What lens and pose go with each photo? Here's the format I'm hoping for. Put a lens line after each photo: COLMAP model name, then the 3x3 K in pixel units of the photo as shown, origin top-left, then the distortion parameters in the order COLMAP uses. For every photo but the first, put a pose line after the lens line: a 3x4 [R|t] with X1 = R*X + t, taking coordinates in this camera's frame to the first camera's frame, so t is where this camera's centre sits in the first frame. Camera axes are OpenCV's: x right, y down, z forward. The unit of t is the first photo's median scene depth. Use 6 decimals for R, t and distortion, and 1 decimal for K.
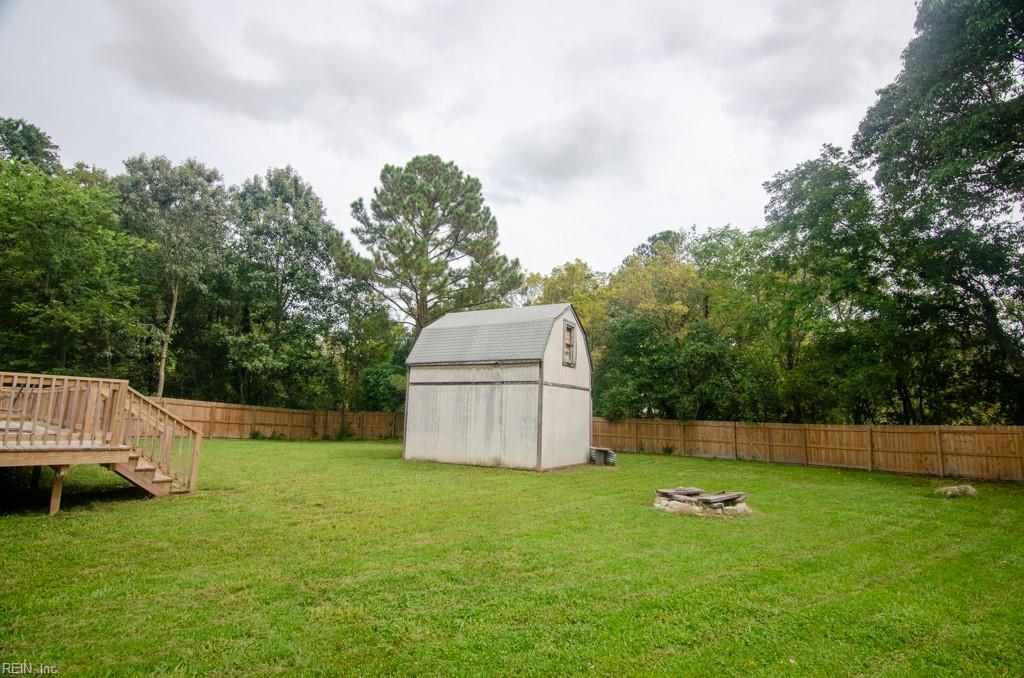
lens RADIAL K [[494.9, 0, 512.0], [0, 494.9, 339.0], [0, 0, 1]] dist [-0.019613, -0.002024]
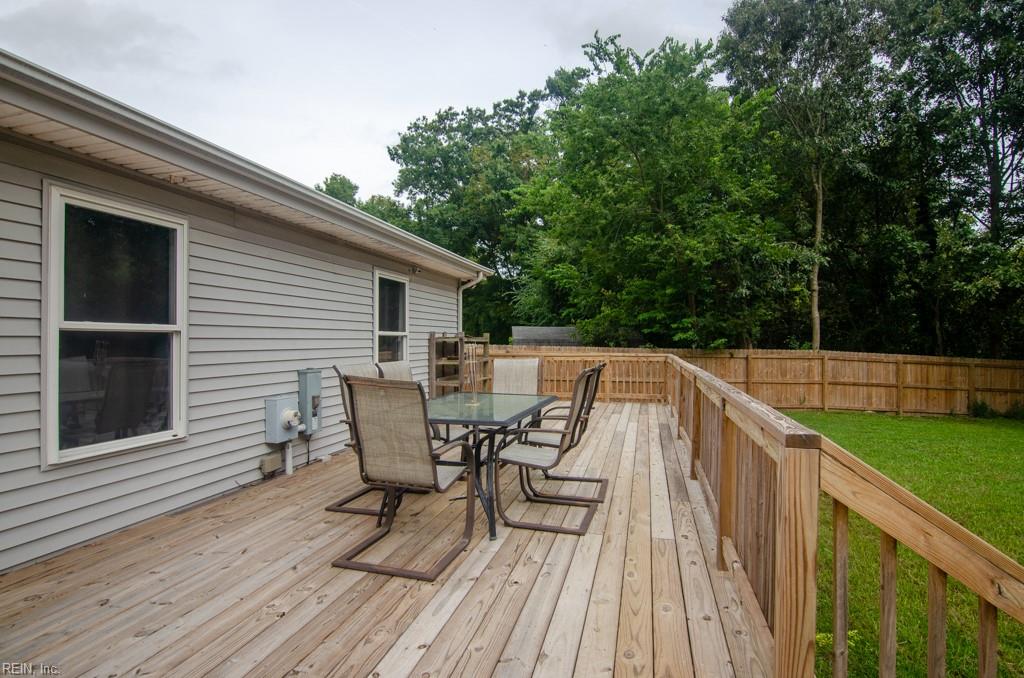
lens RADIAL K [[508.3, 0, 512.0], [0, 508.3, 339.0], [0, 0, 1]] dist [-0.029433, -0.001168]
pose [[0.447656, -0.027081, -0.893796, -0.321924], [0.146237, 0.988302, 0.043298, 0.015726], [0.882167, -0.150089, 0.446379, 0.364721]]
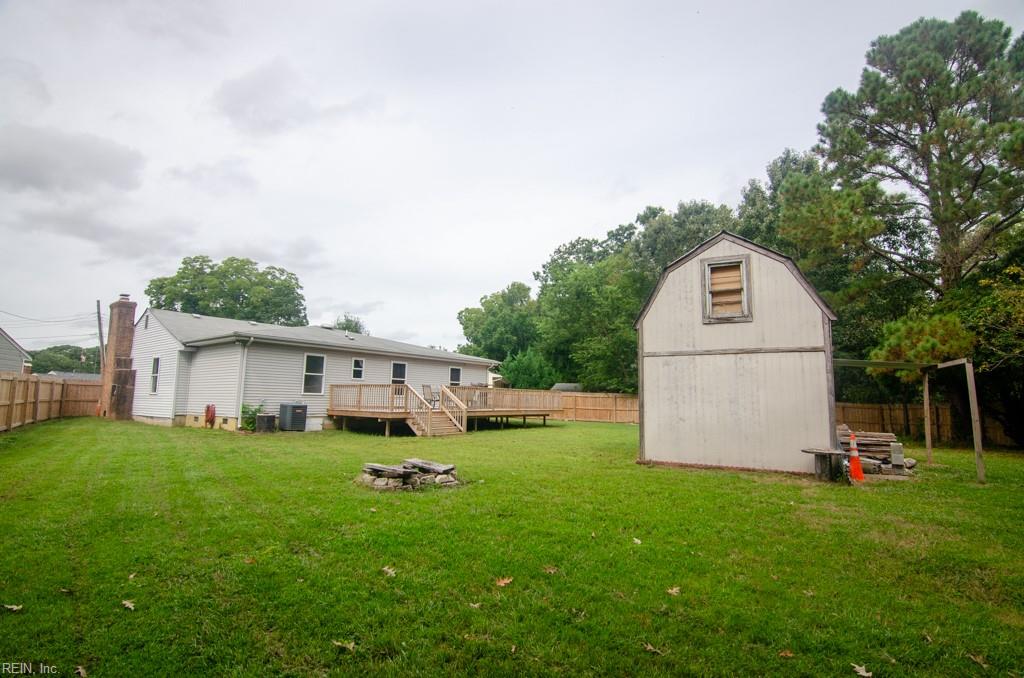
lens RADIAL K [[494.9, 0, 512.0], [0, 494.9, 339.0], [0, 0, 1]] dist [-0.019613, -0.002024]
pose [[0.053129, -0.149500, -0.987333, 0.588508], [0.138153, 0.980322, -0.141004, 0.102630], [0.988985, -0.128912, 0.072737, 0.507431]]
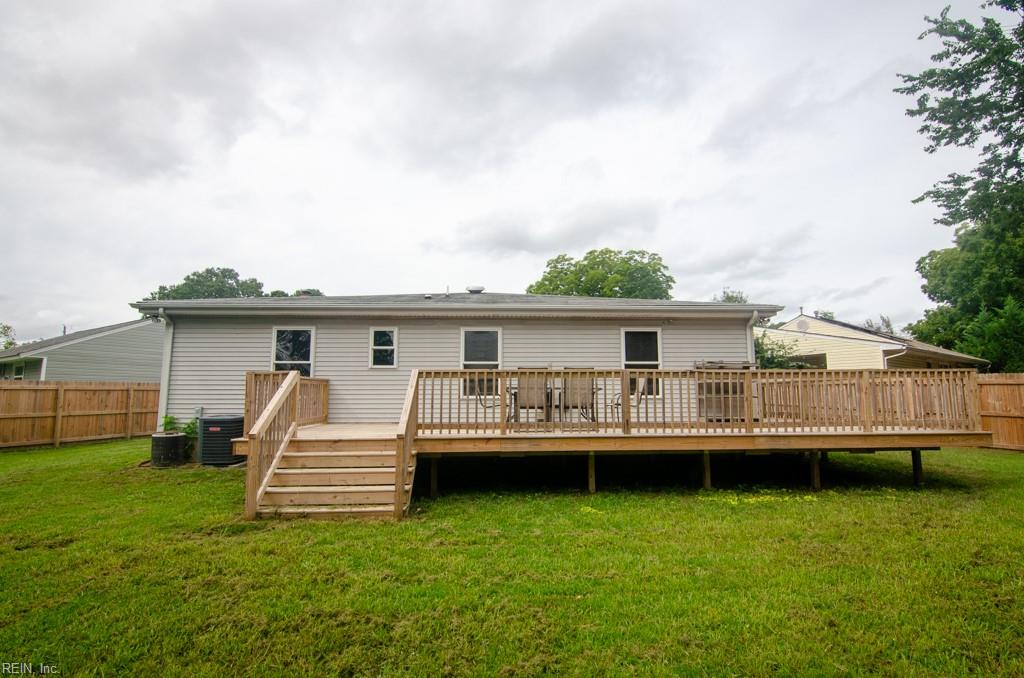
lens RADIAL K [[508.3, 0, 512.0], [0, 508.3, 339.0], [0, 0, 1]] dist [-0.029433, -0.001168]
pose [[-0.737126, -0.101769, -0.668048, -0.177014], [0.083776, 0.967206, -0.239781, 0.108942], [0.670542, -0.232715, -0.704427, 0.737822]]
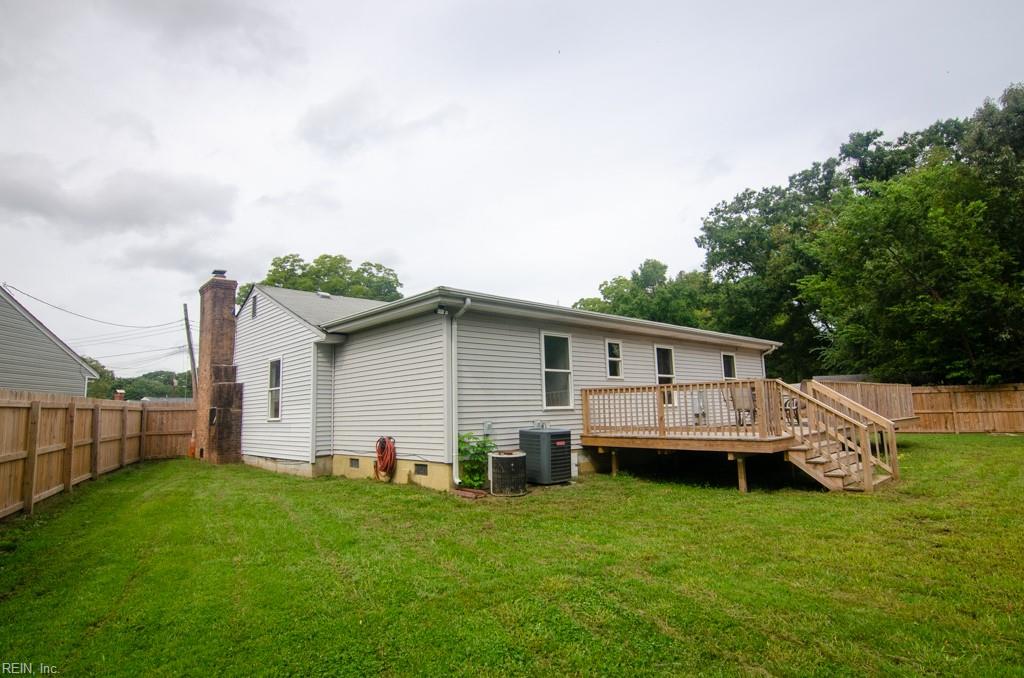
lens RADIAL K [[529.9, 0, 512.0], [0, 529.9, 339.0], [0, 0, 1]] dist [-0.007749, -0.001416]
pose [[-0.108957, -0.153675, -0.982096, 0.169875], [0.175470, 0.969490, -0.171170, 0.036574], [0.978437, -0.190979, -0.078667, 0.198550]]
